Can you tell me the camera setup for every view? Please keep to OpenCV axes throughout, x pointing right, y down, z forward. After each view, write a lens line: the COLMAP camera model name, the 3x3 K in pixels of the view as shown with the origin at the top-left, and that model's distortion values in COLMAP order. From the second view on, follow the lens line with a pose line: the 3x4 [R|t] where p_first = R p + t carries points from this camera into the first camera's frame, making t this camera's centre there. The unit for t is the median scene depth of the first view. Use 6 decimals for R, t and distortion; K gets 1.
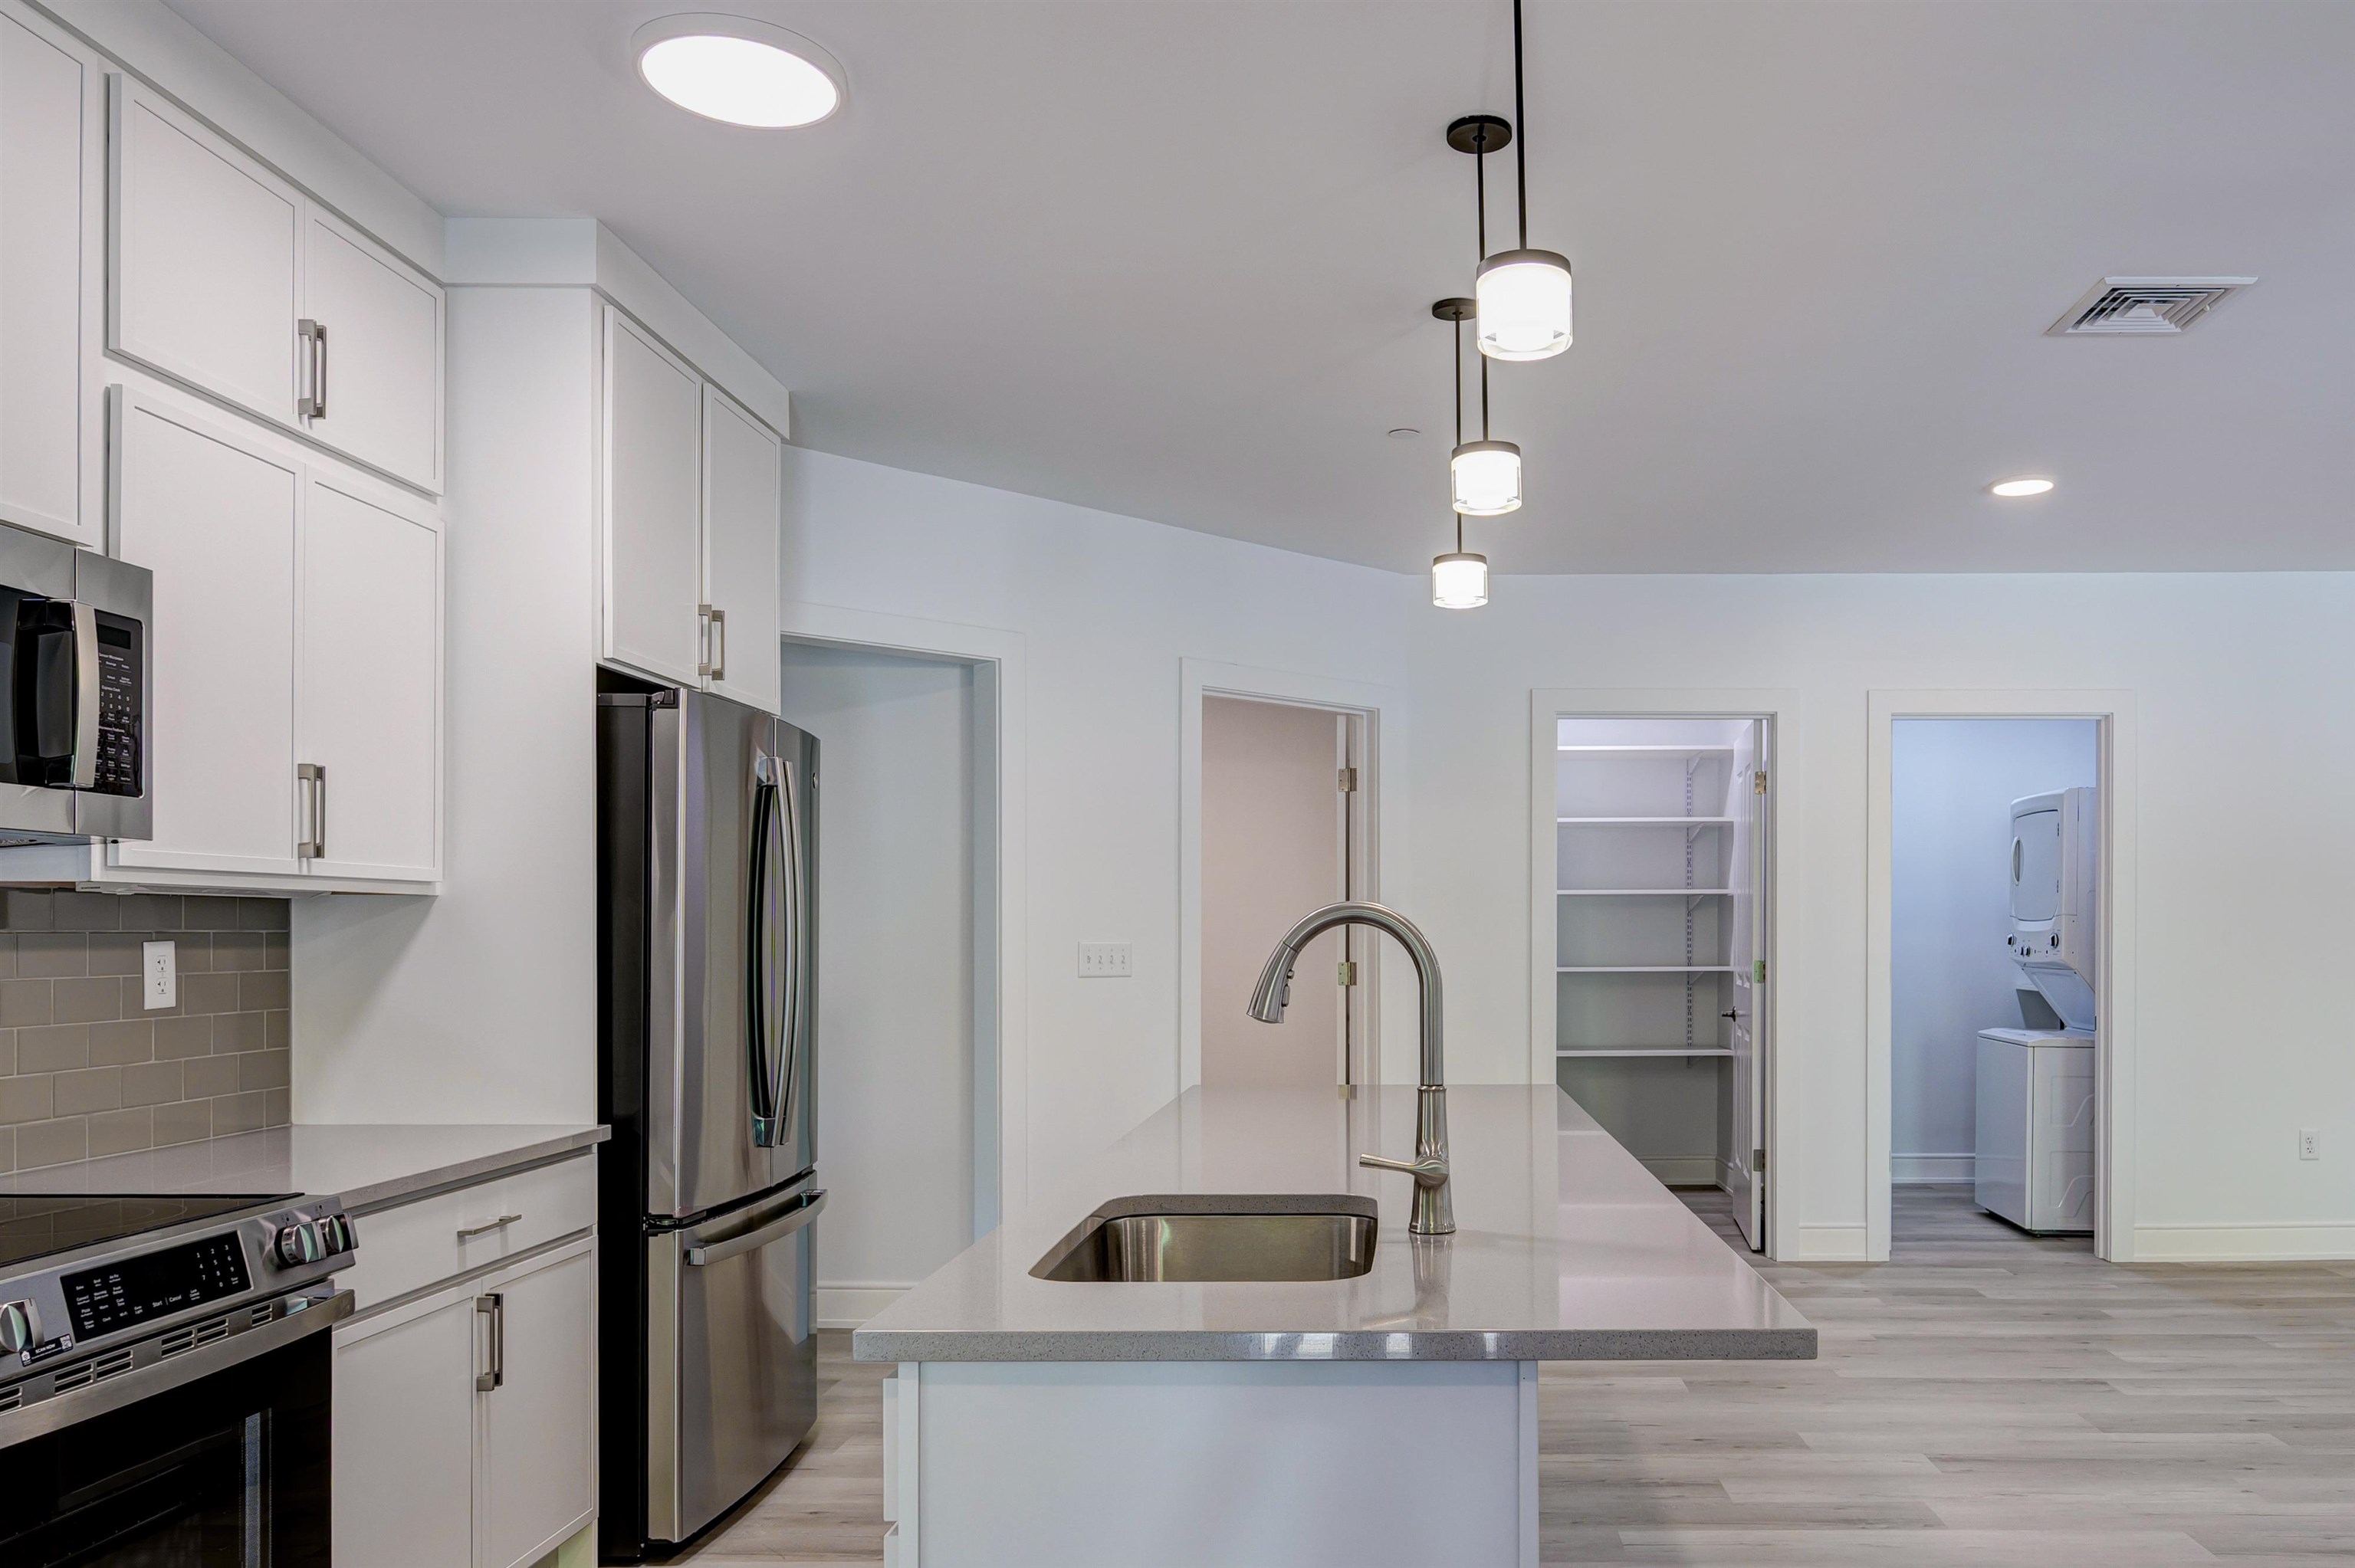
lens RADIAL K [[1691.5, 0, 1362.3], [0, 1691.5, 941.6], [0, 0, 1]] dist [-0.000761, -0.005521]
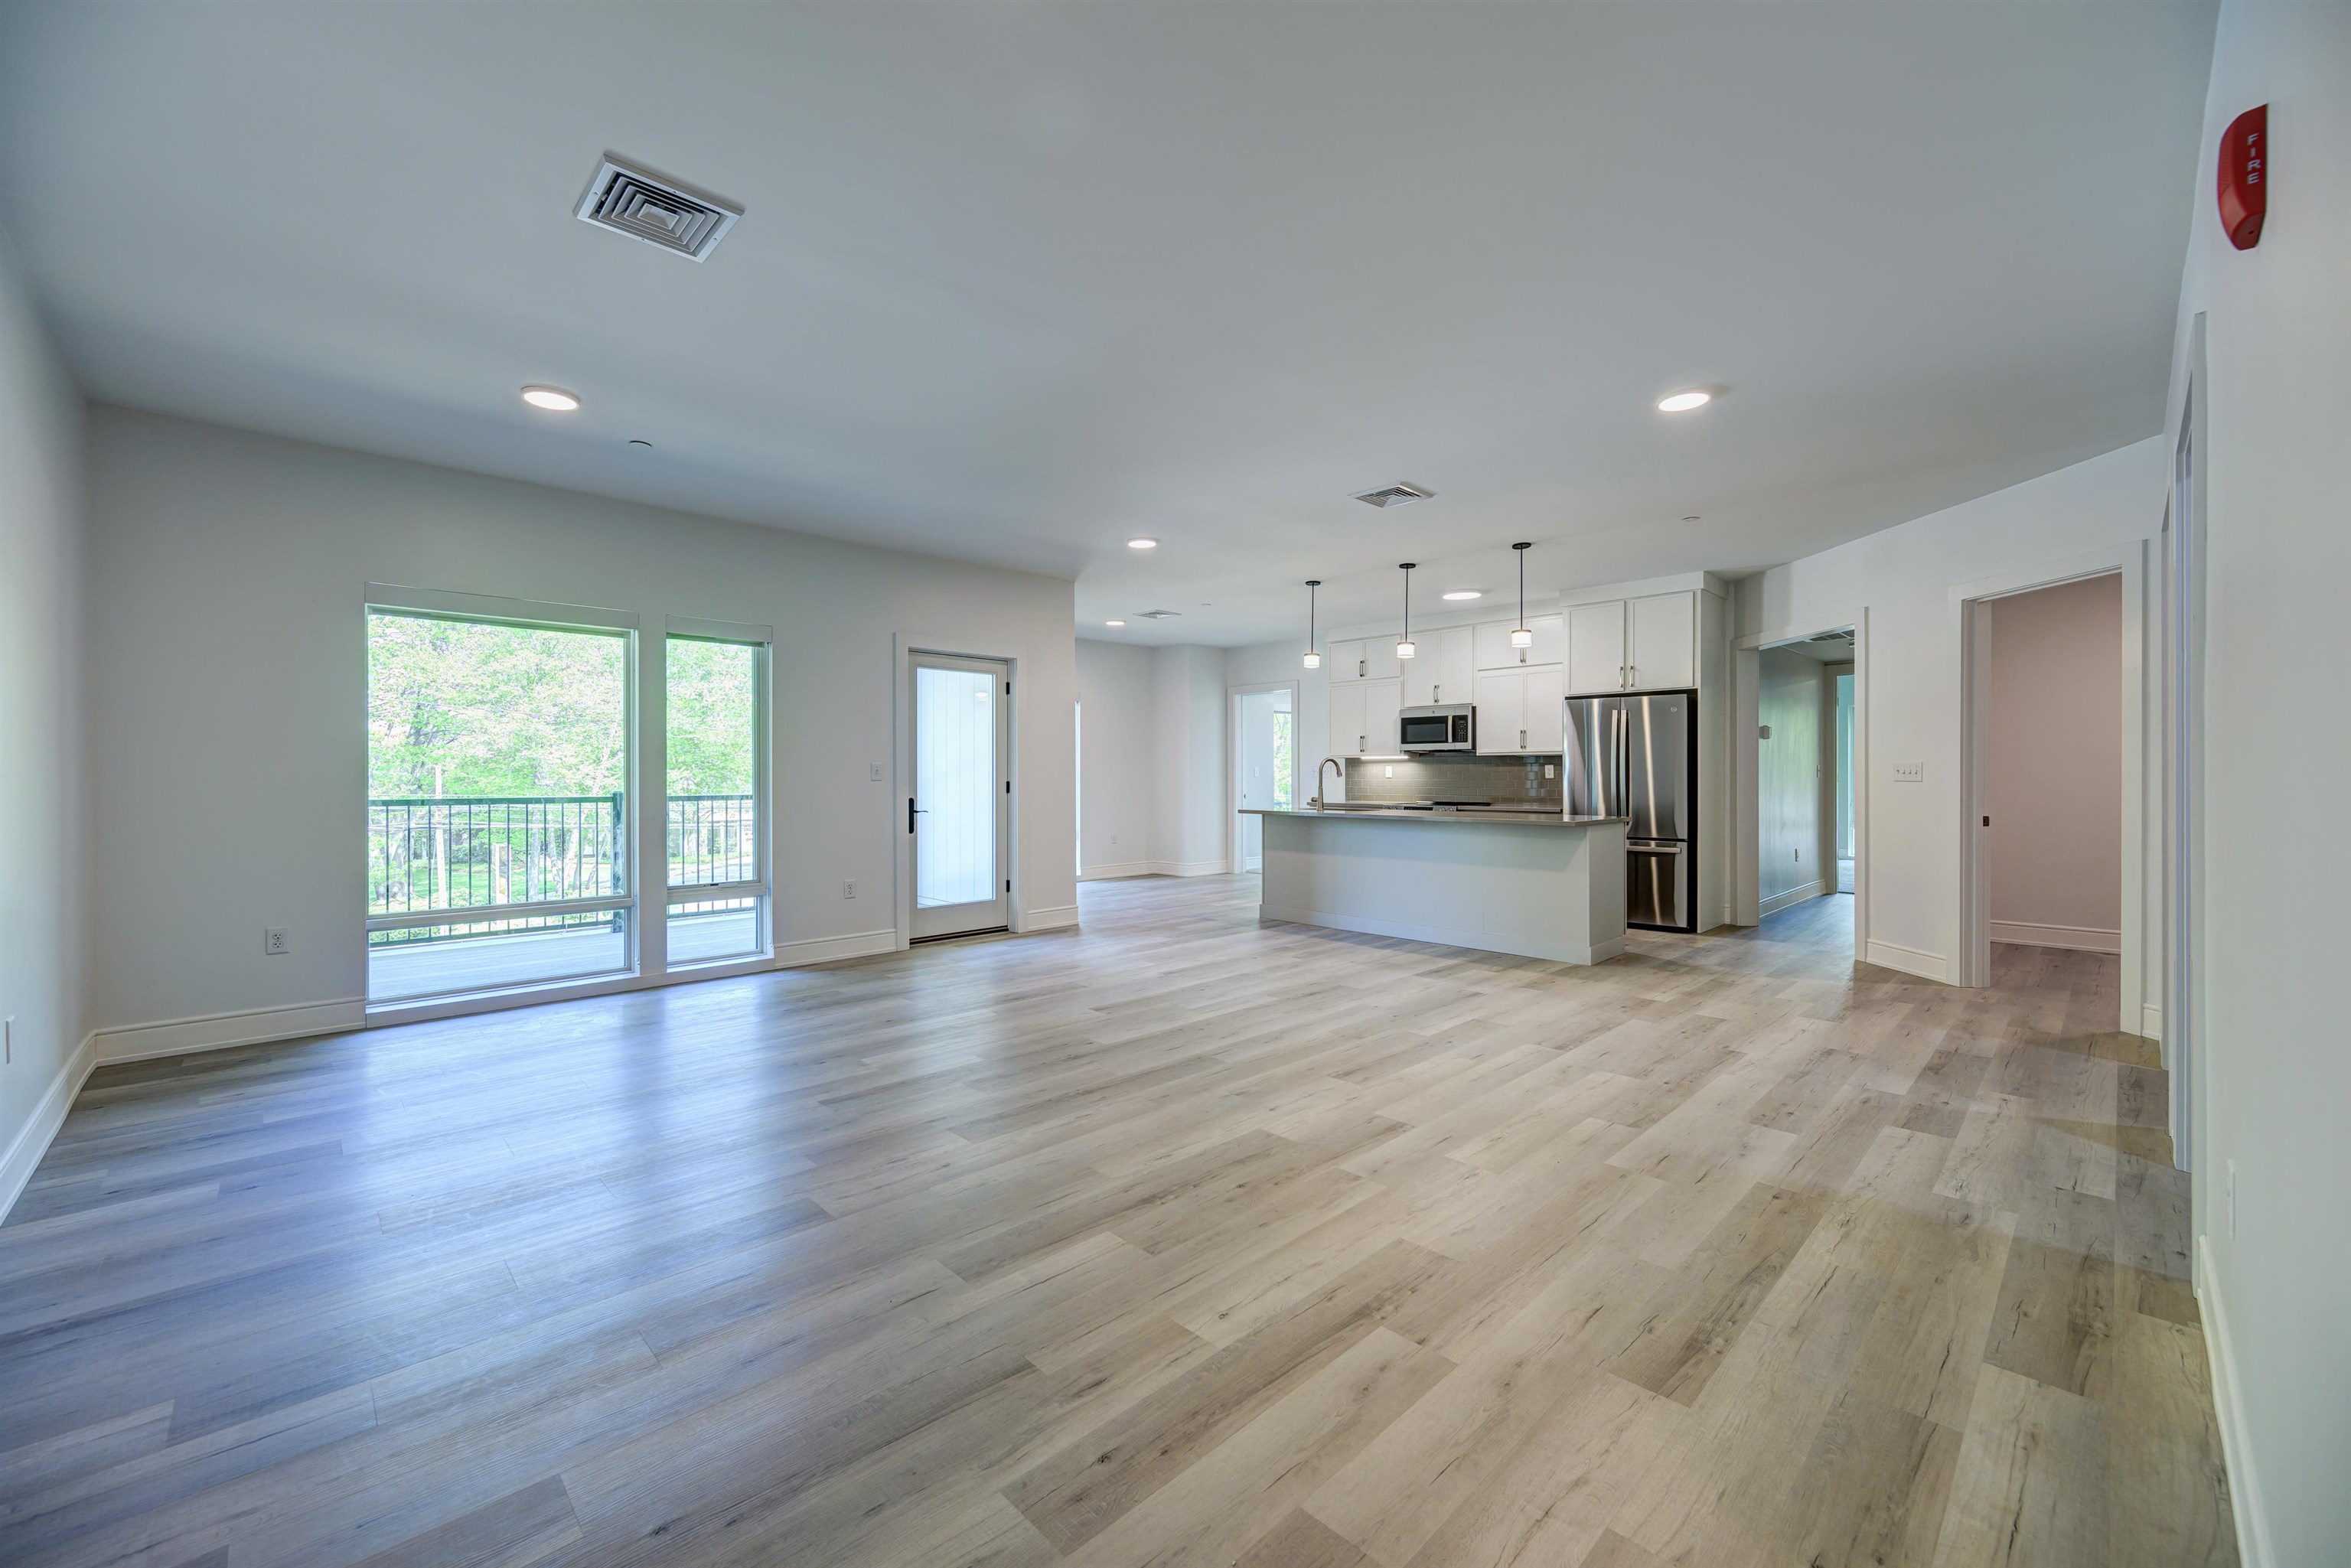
lens RADIAL K [[918.9, 0, 1167.7], [0, 918.9, 783.9], [0, 0, 1]] dist [-0.001621, -0.000425]
pose [[-0.712802, 0.008958, -0.701308, 1.852949], [-0.001619, 0.999895, 0.014418, 0.017615], [0.701363, 0.011412, -0.712713, 1.967379]]
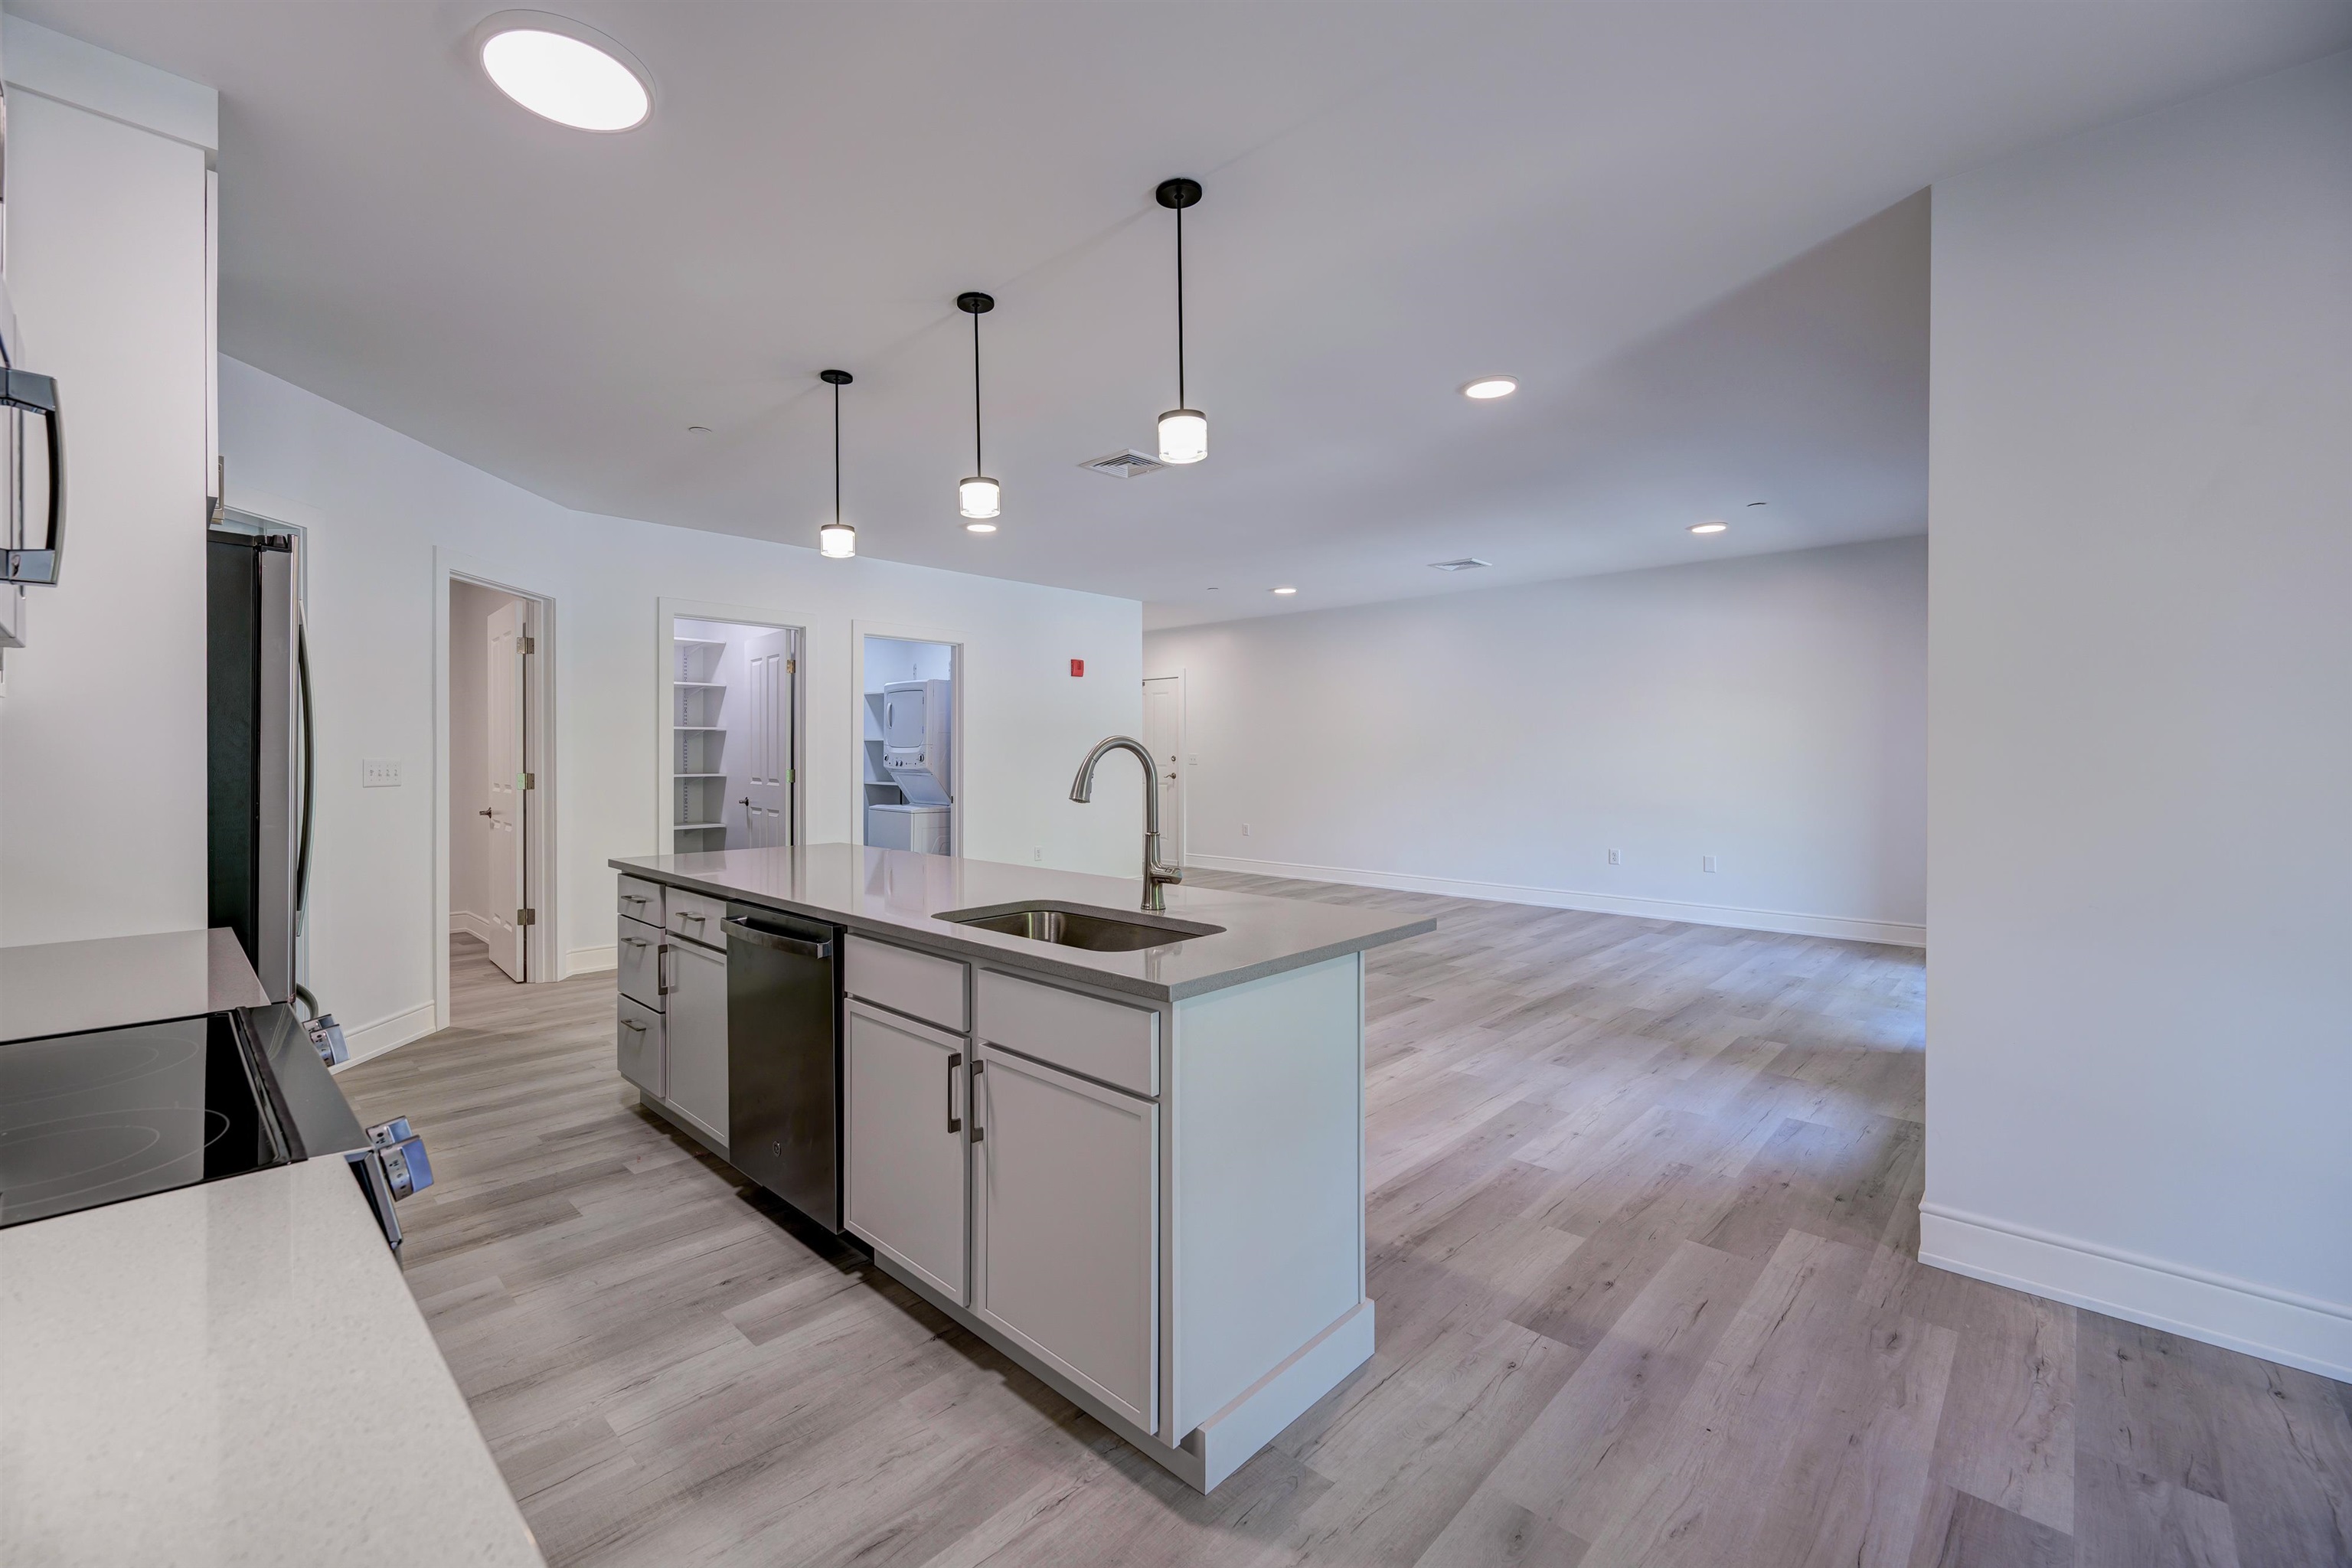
lens RADIAL K [[972.1, 0, 1106.7], [0, 972.1, 755.2], [0, 0, 1]] dist [-0.000091, -0.000338]
pose [[0.706053, 0.000706, 0.708159, -0.505216], [0.002486, 0.999991, -0.003476, 0.000521], [-0.708155, 0.004215, 0.706045, 0.161056]]
